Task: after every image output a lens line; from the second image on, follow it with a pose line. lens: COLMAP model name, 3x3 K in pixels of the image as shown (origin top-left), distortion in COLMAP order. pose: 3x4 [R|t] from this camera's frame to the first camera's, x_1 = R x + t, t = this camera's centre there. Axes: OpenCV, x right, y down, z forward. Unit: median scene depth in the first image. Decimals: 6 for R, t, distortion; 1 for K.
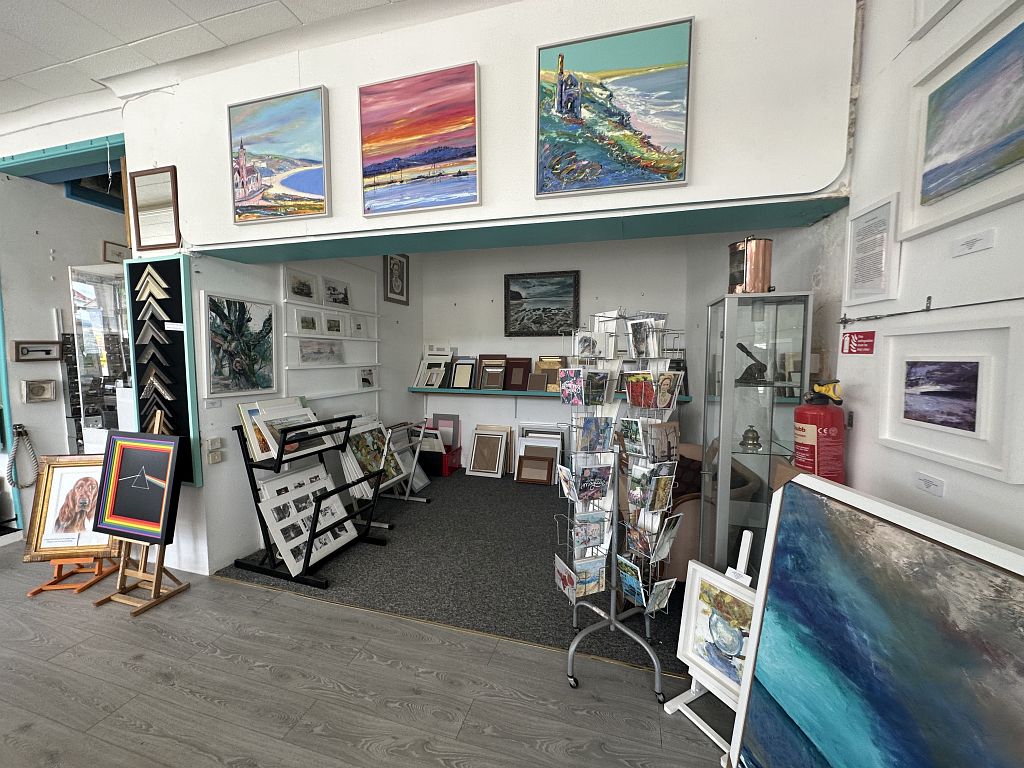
lens RADIAL K [[407.4, 0, 512.0], [0, 407.4, 384.0], [0, 0, 1]] dist [-0.001452, 0.000448]
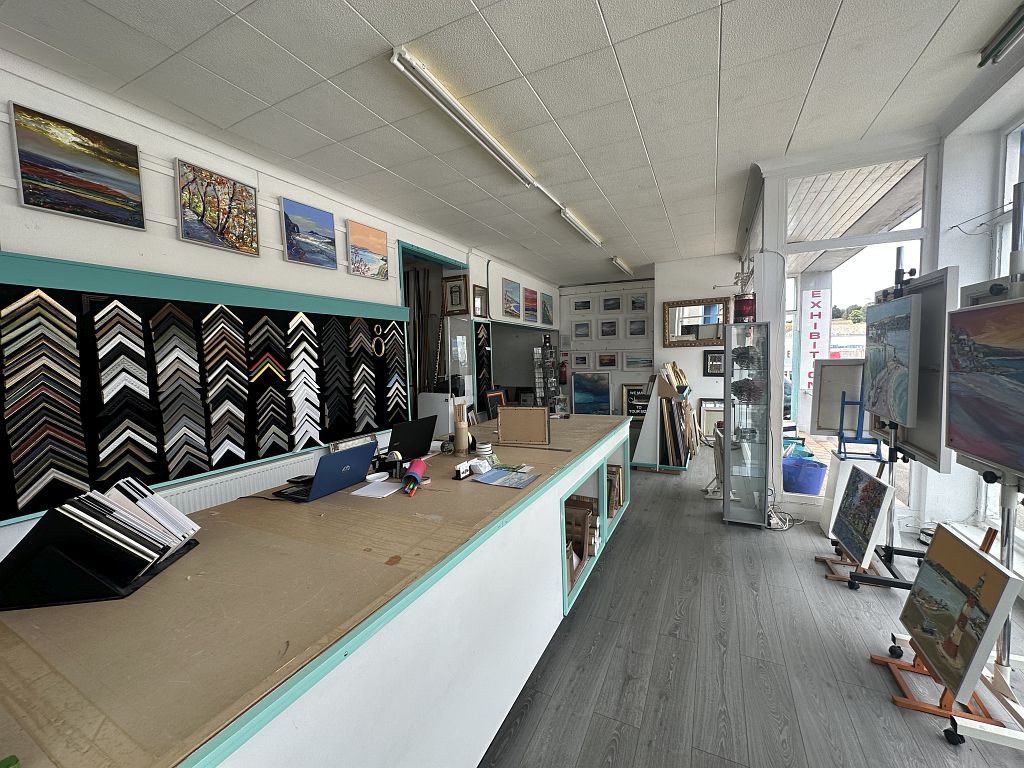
lens RADIAL K [[407.4, 0, 512.0], [0, 407.4, 384.0], [0, 0, 1]] dist [-0.001452, 0.000448]
pose [[0.172692, -0.073730, 0.982212, -3.208278], [0.100459, 0.993313, 0.056901, -0.048615], [-0.979840, 0.088846, 0.178944, 0.392529]]
